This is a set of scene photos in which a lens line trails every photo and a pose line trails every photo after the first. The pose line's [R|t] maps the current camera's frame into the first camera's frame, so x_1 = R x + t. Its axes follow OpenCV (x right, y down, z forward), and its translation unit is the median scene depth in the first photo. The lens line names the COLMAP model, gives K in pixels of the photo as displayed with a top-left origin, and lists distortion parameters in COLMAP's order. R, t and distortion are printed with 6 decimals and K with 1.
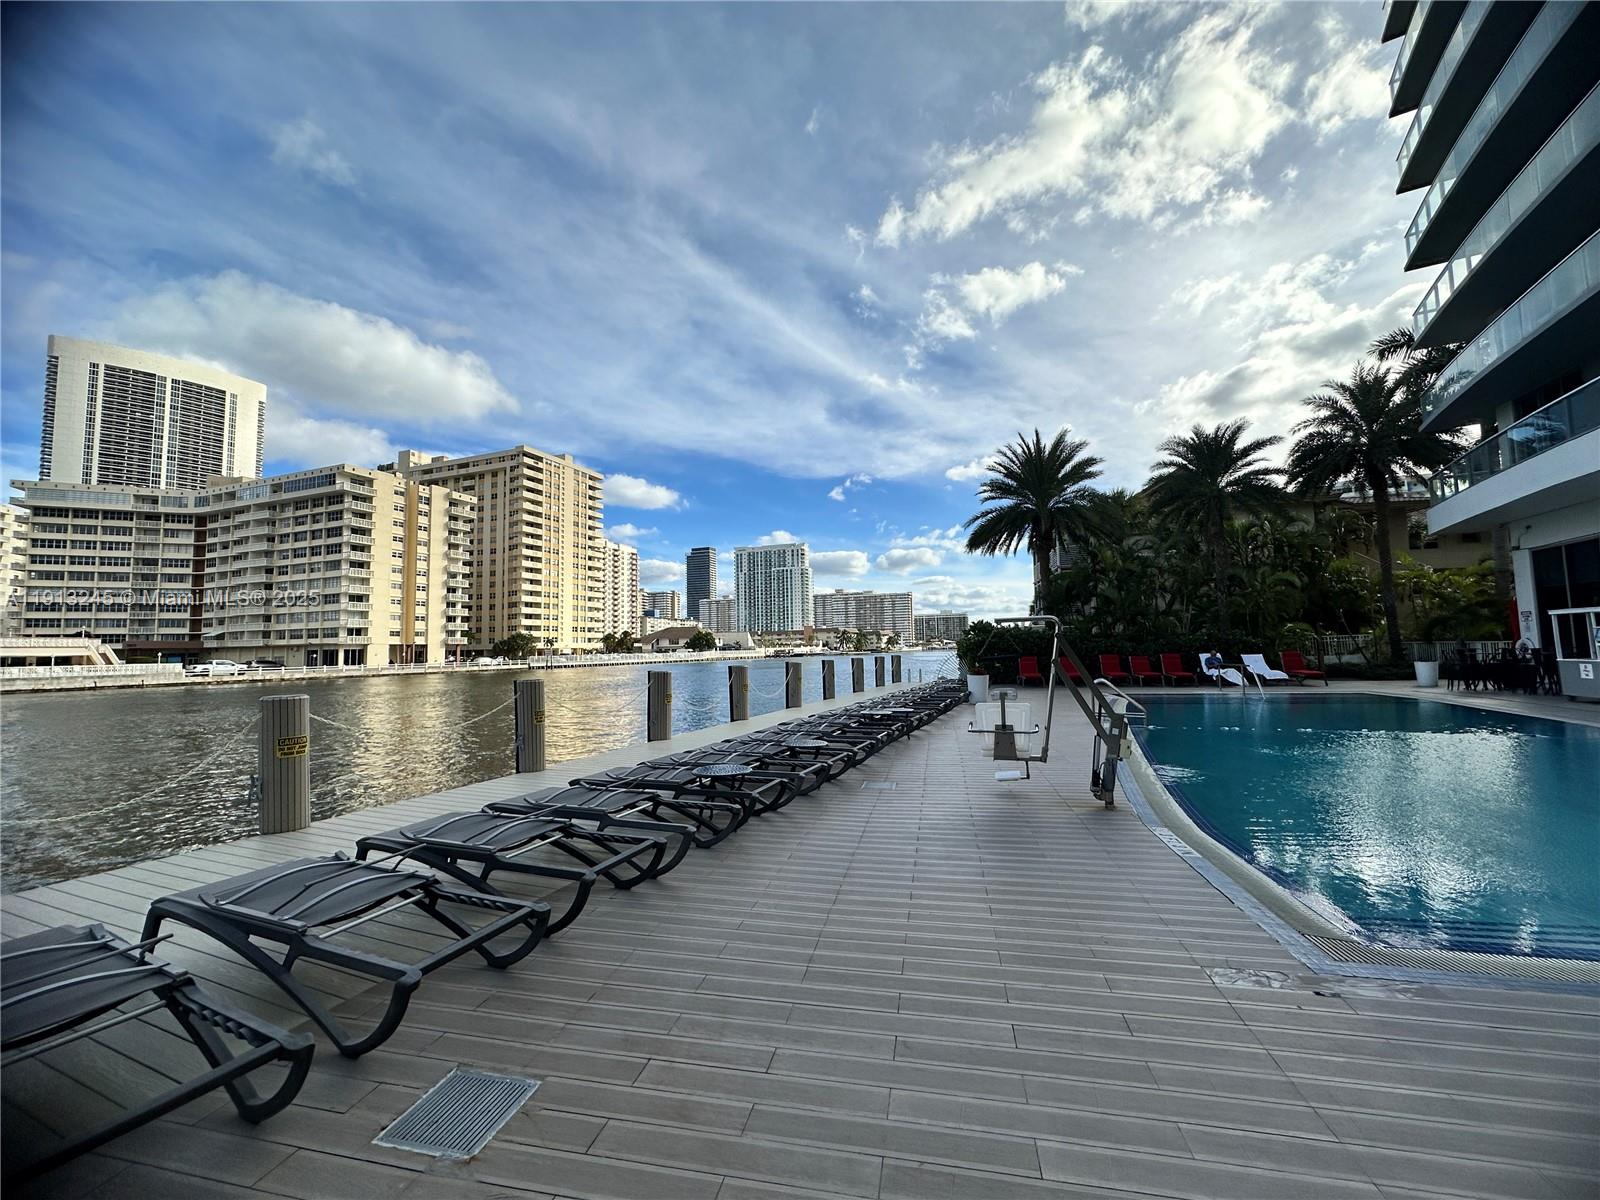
lens RADIAL K [[635.6, 0, 796.8], [0, 635.6, 598.5], [0, 0, 1]] dist [-0.002333, 0.000301]
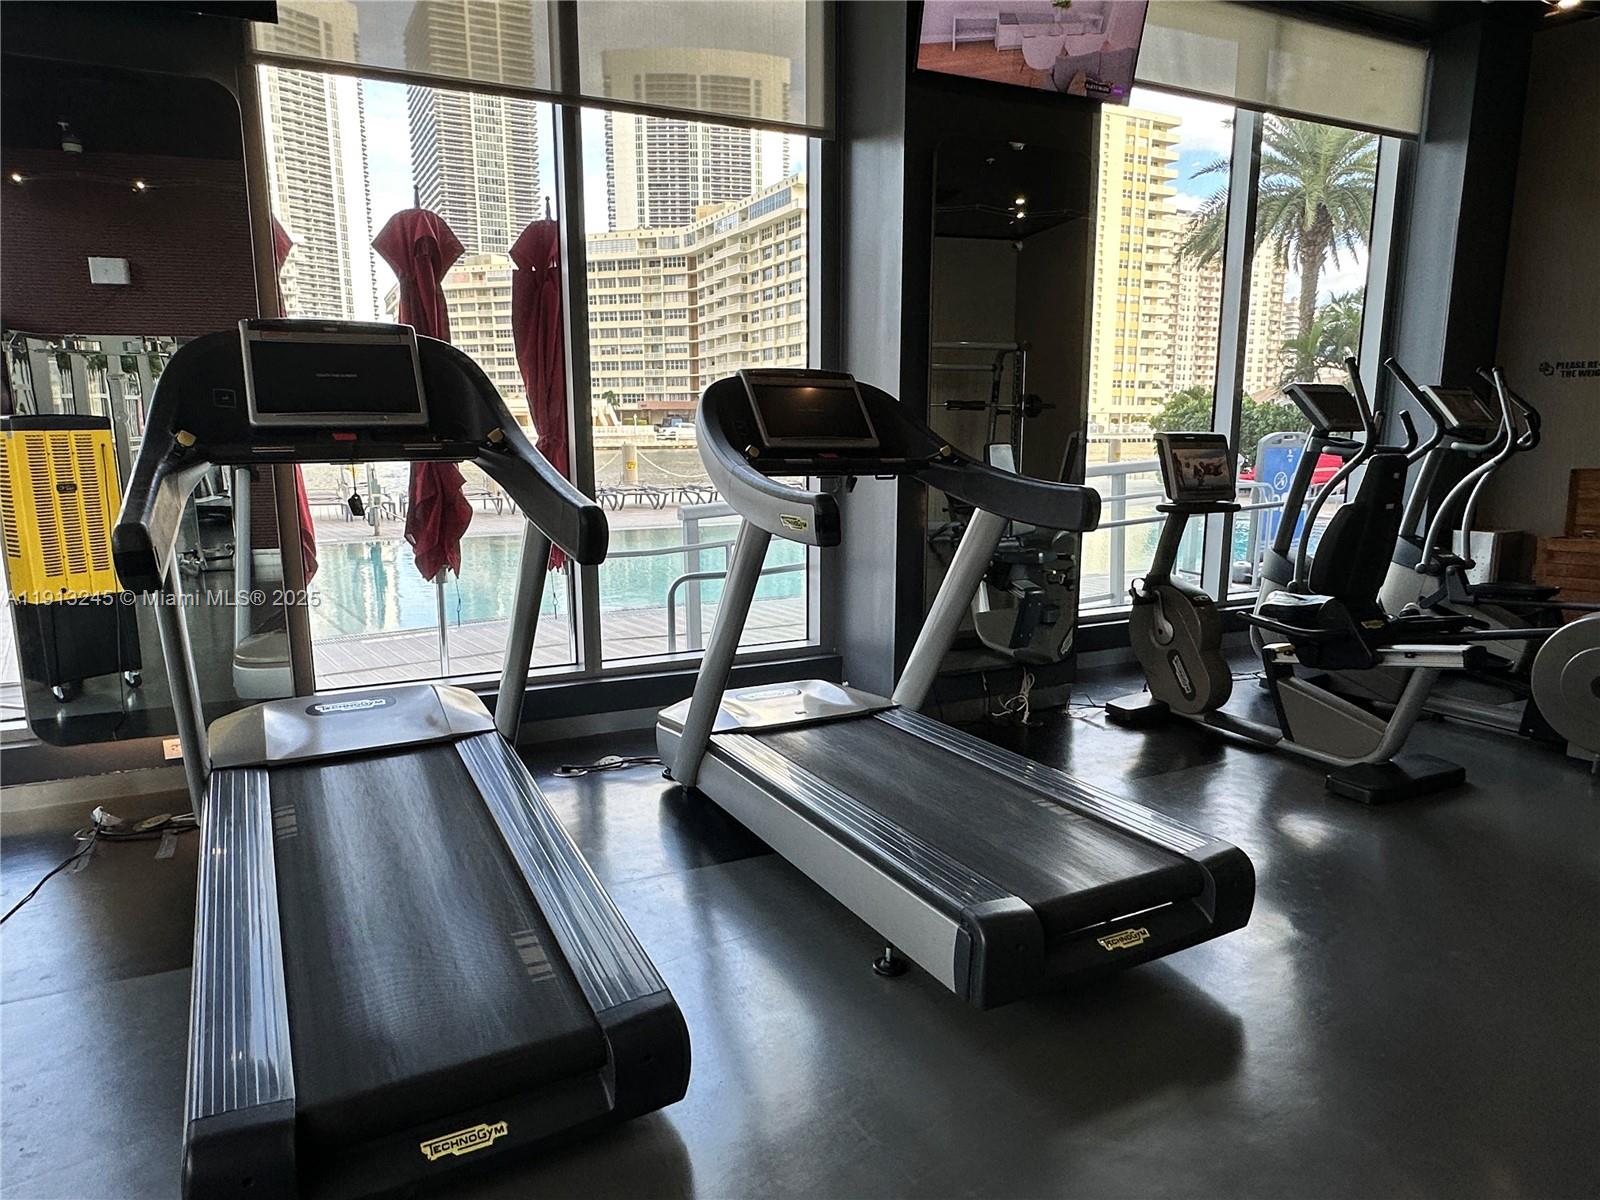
lens RADIAL K [[1008.7, 0, 800.2], [0, 1008.7, 610.8], [0, 0, 1]] dist [-0.001070, 0.000599]
pose [[0.746452, 0.139048, -0.650749, 0.124342], [0.041782, 0.966202, 0.254379, -0.003597], [0.664126, -0.217071, 0.715414, -0.007692]]
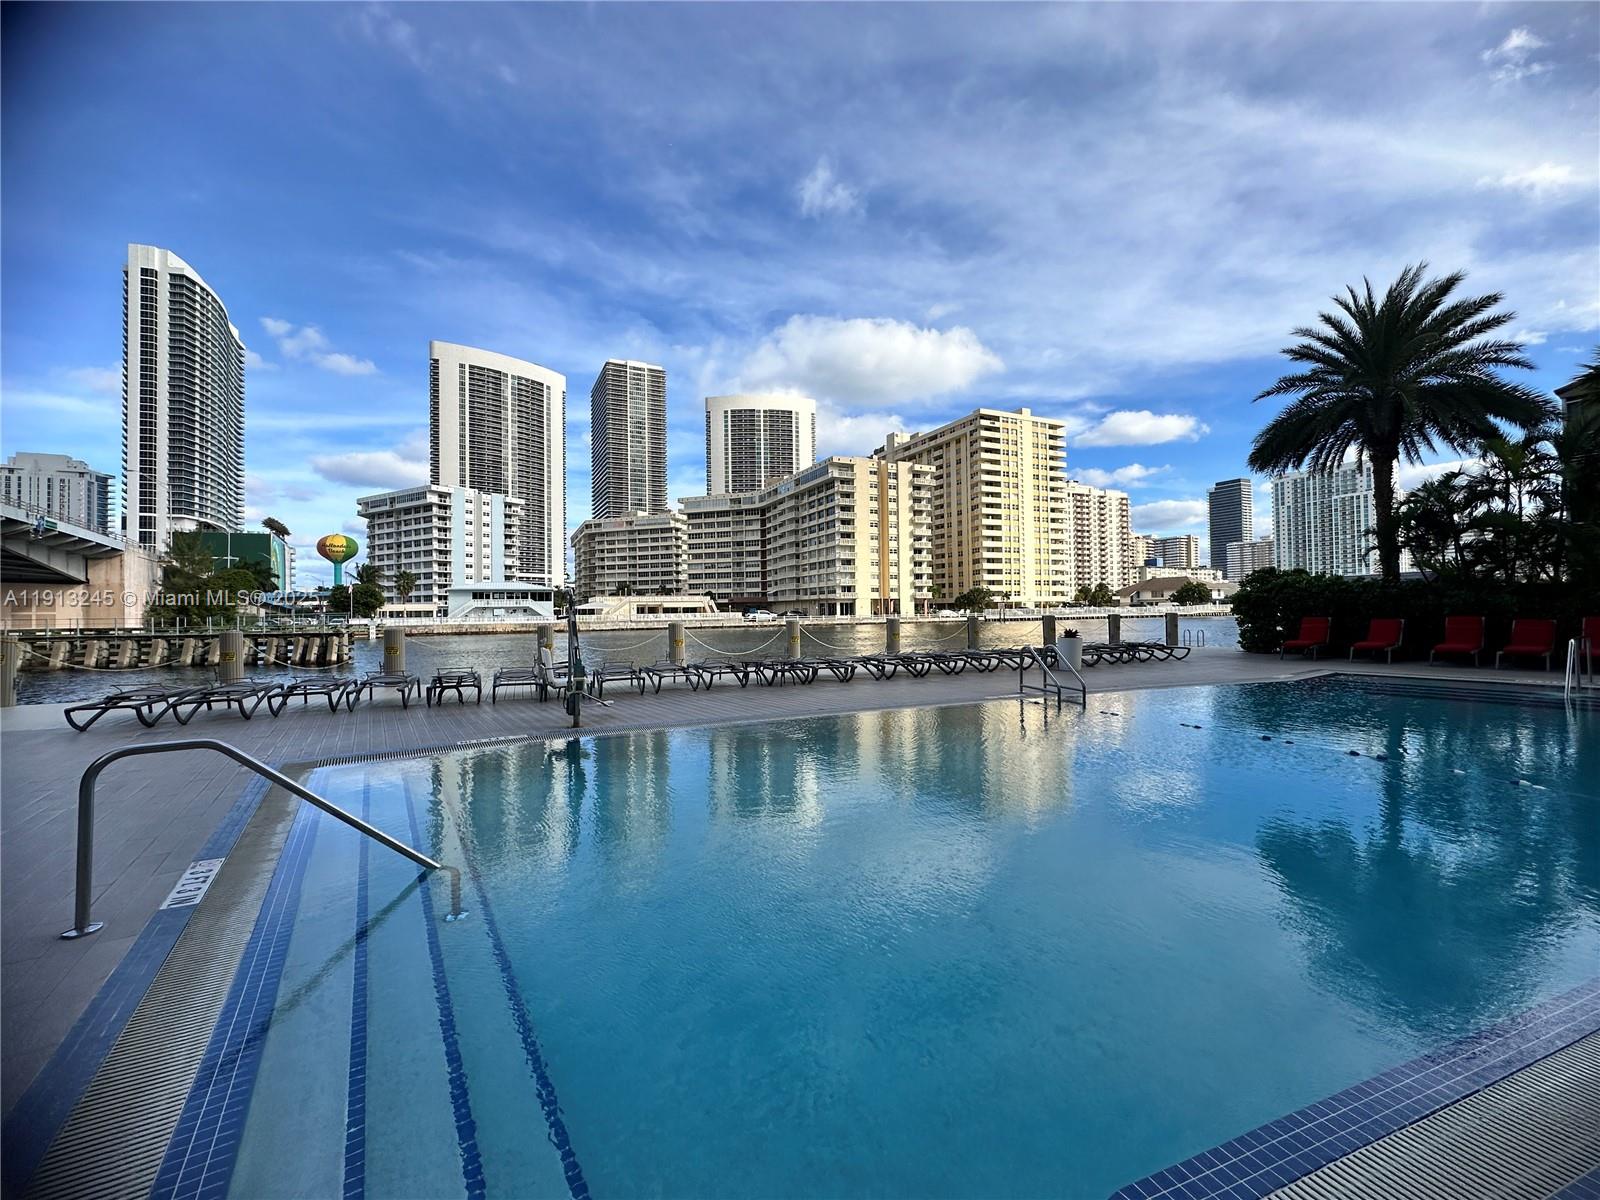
lens RADIAL K [[635.6, 0, 799.1], [0, 635.6, 601.1], [0, 0, 1]] dist [-0.002333, 0.000301]
pose [[0.725257, -0.001403, -0.688477, 0.074169], [0.054979, 0.996922, 0.055885, 0.000467], [0.686280, -0.078383, 0.723102, 0.013967]]
